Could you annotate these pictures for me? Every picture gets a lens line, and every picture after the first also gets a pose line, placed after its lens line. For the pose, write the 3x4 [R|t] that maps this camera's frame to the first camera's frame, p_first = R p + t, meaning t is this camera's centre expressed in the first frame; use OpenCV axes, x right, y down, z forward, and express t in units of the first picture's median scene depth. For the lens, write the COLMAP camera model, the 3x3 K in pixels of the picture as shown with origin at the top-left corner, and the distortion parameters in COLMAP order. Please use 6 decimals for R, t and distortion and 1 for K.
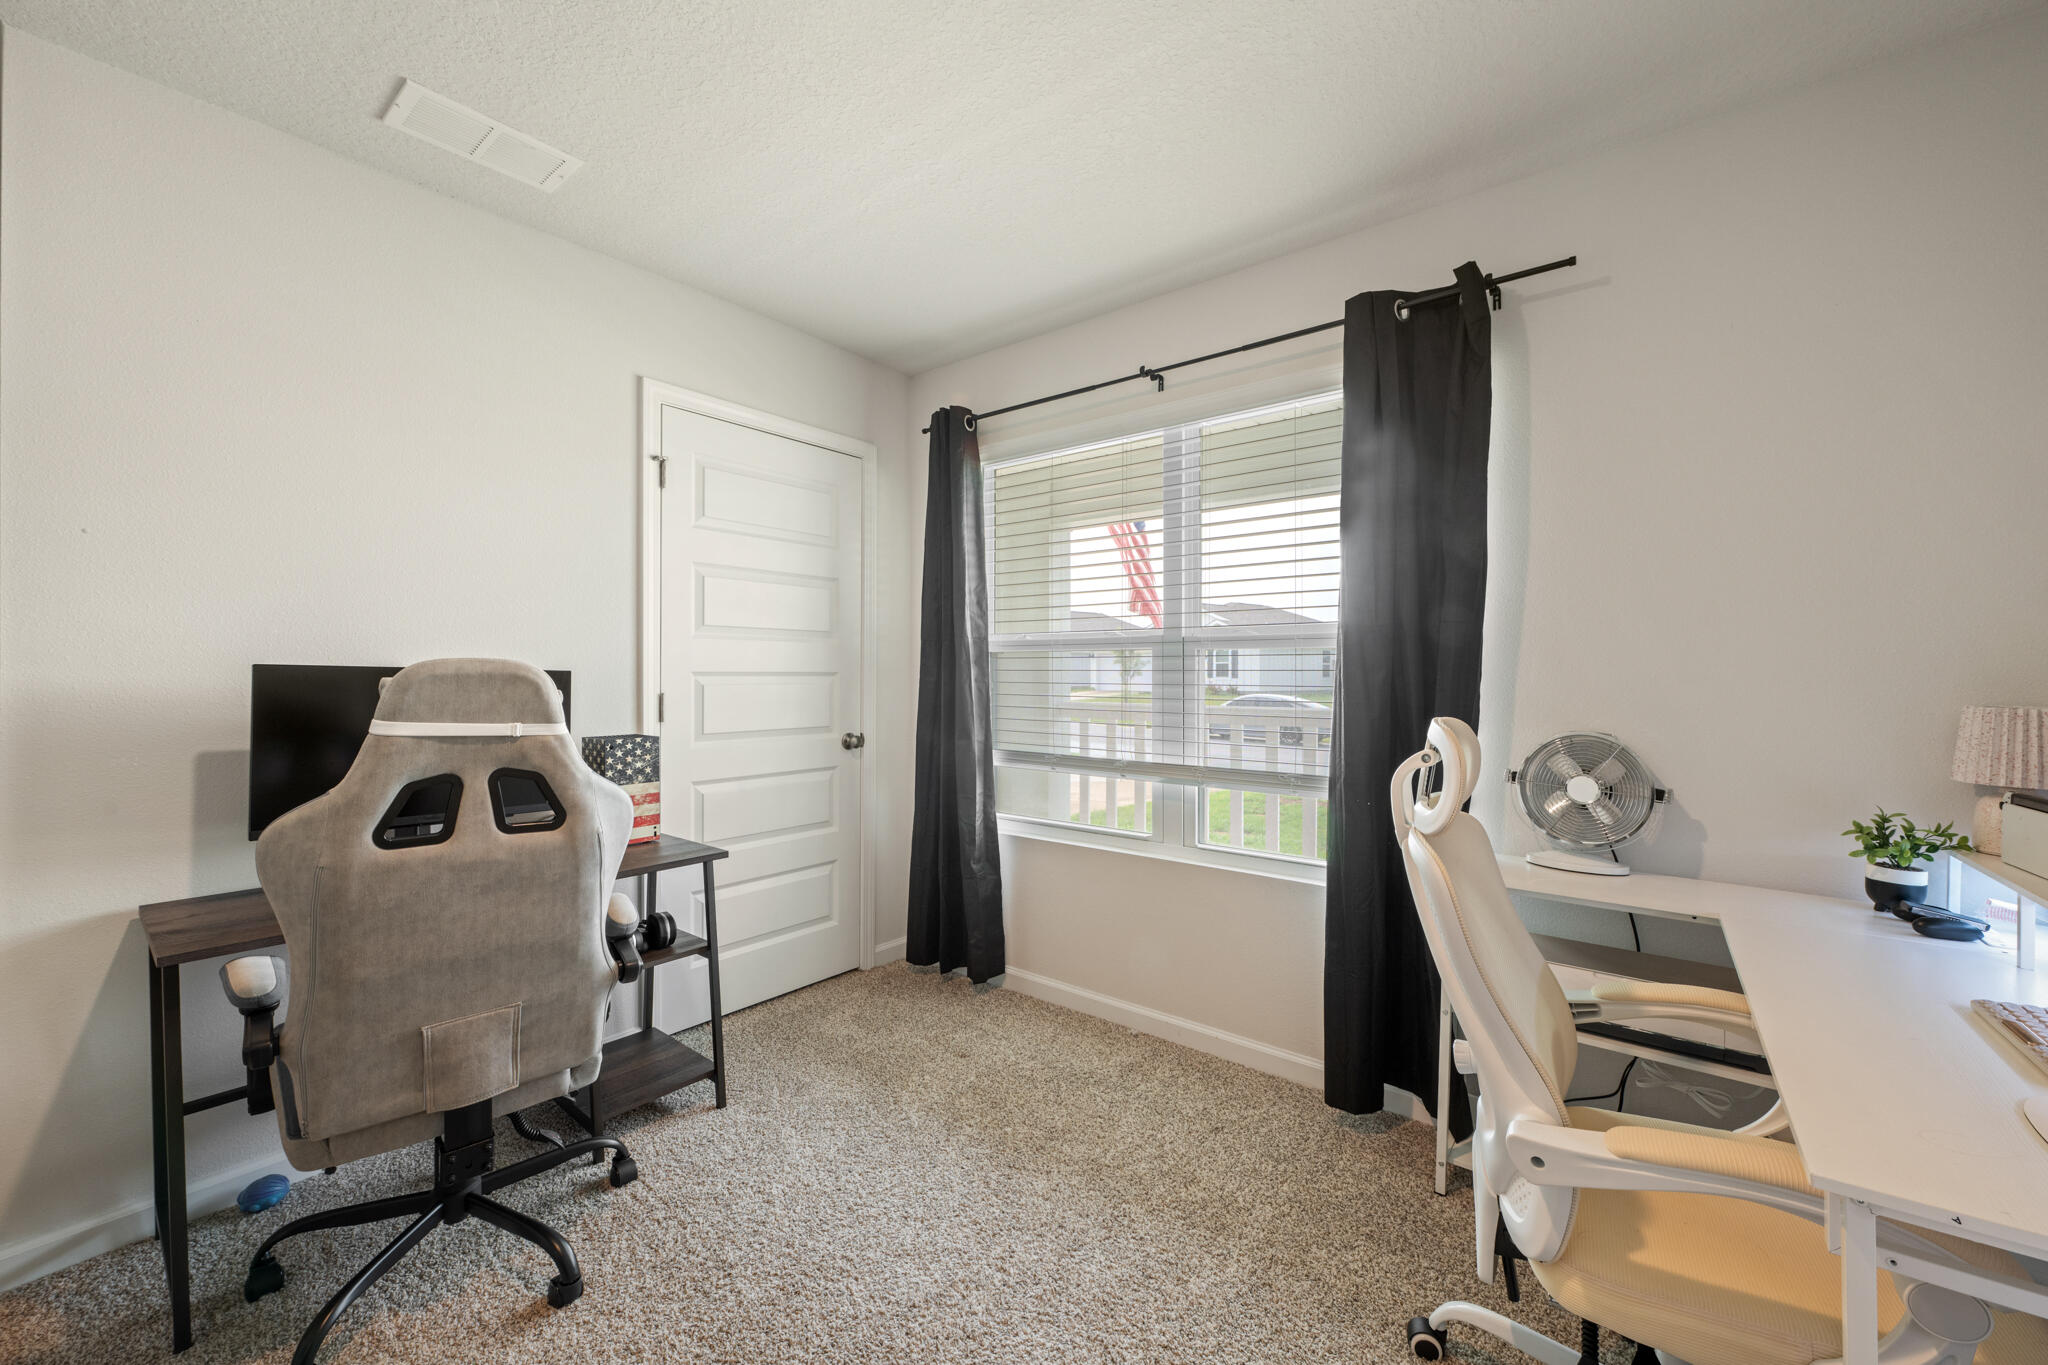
lens RADIAL K [[804.2, 0, 1032.1], [0, 804.2, 678.0], [0, 0, 1]] dist [0.000816, -0.001077]
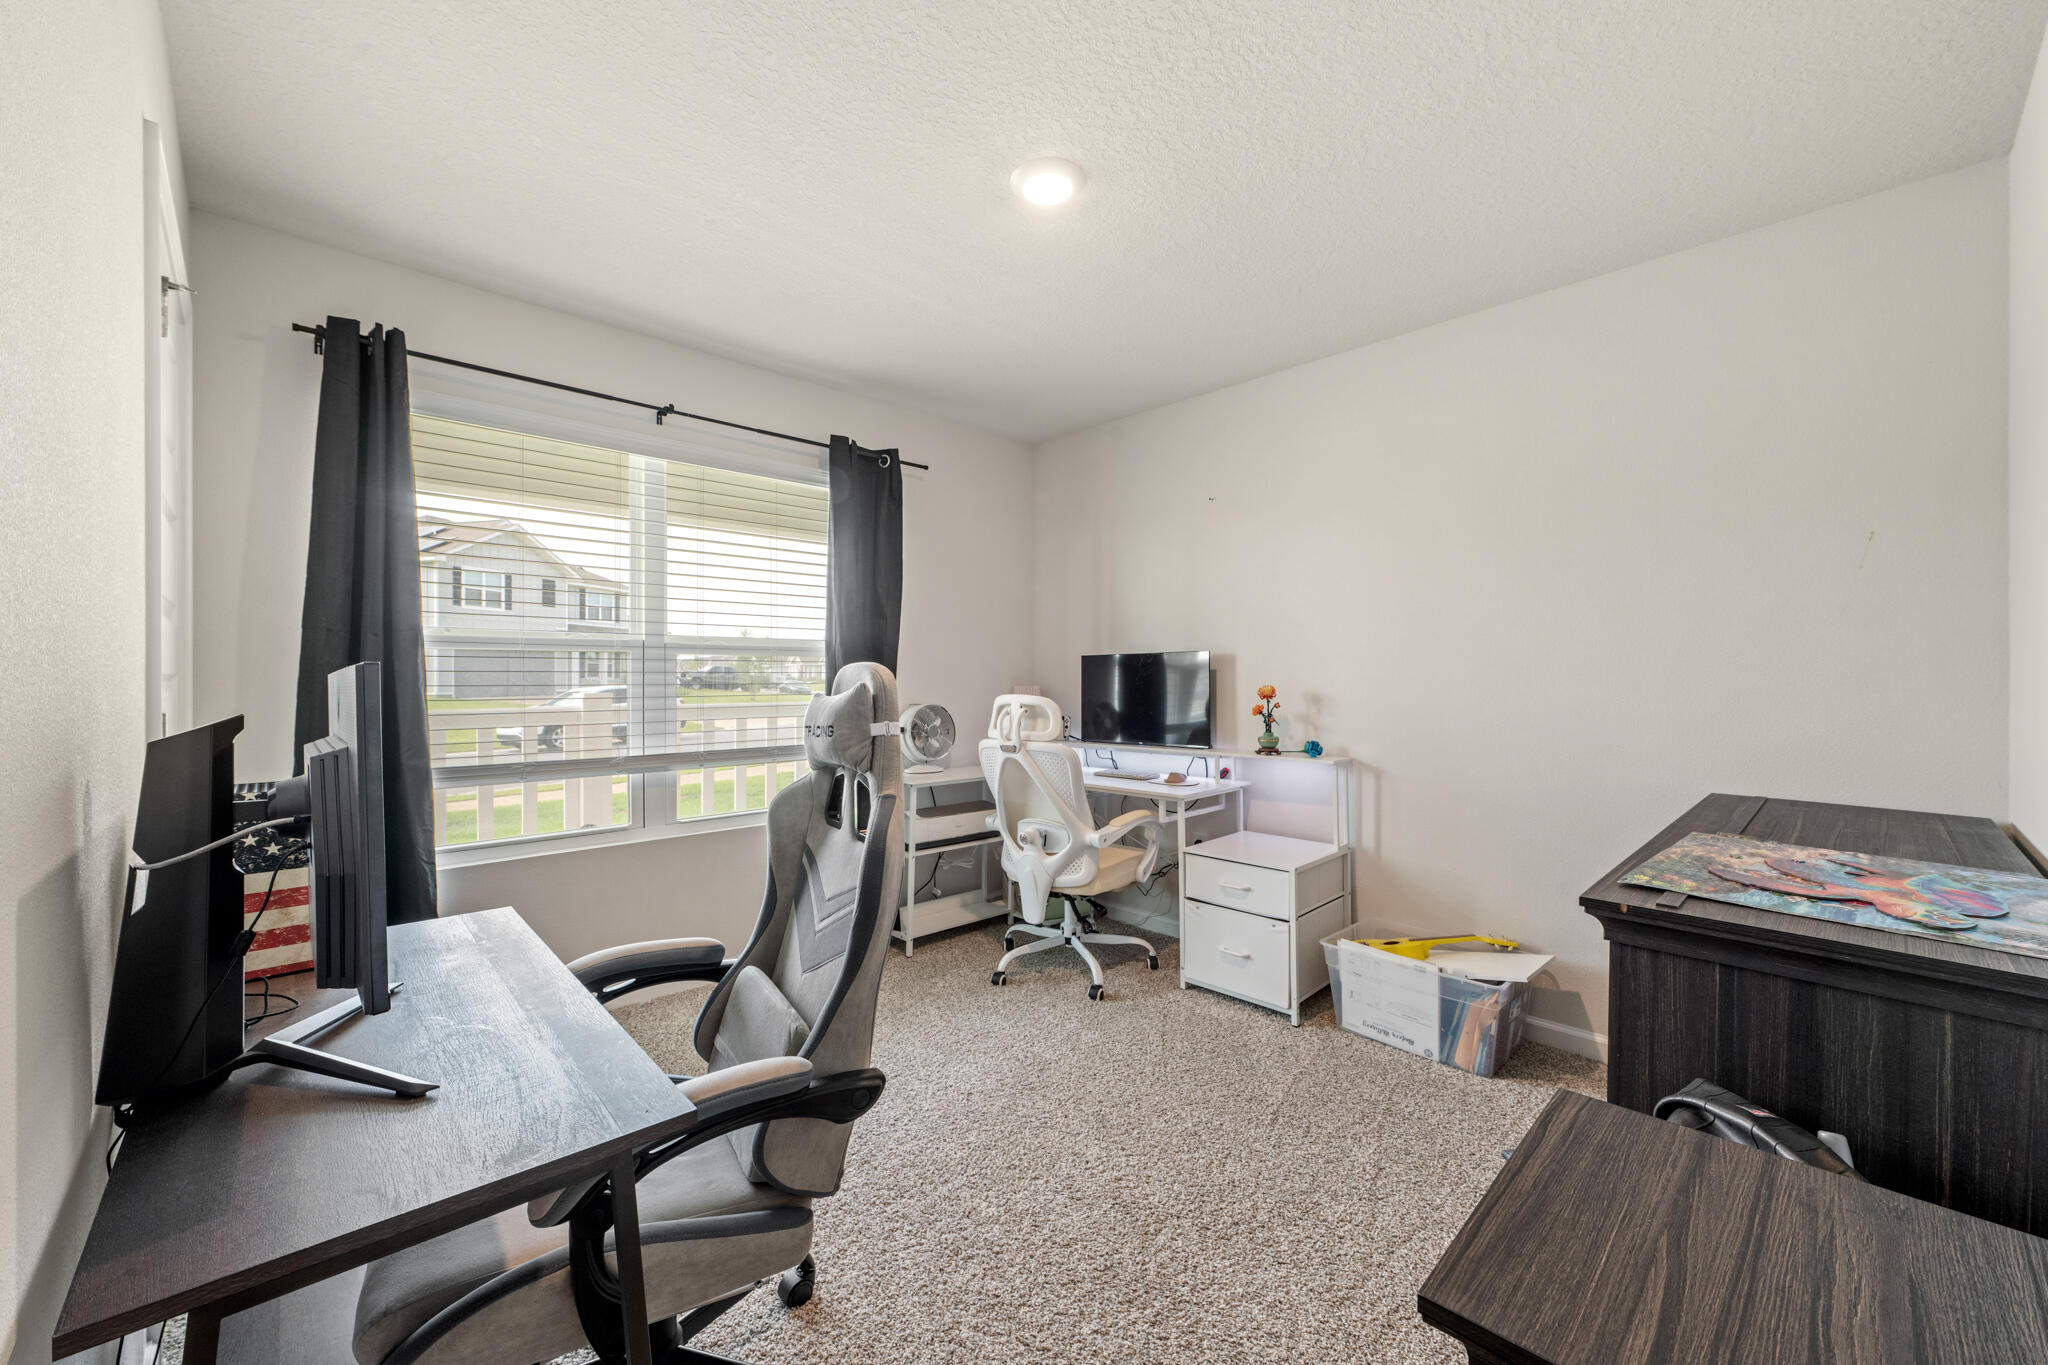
lens RADIAL K [[804.2, 0, 1032.1], [0, 804.2, 678.0], [0, 0, 1]] dist [0.000816, -0.001077]
pose [[0.165440, -0.026703, 0.985858, -1.058746], [0.005775, 0.999642, 0.026107, -0.035240], [-0.986203, 0.001375, 0.165535, 0.363999]]
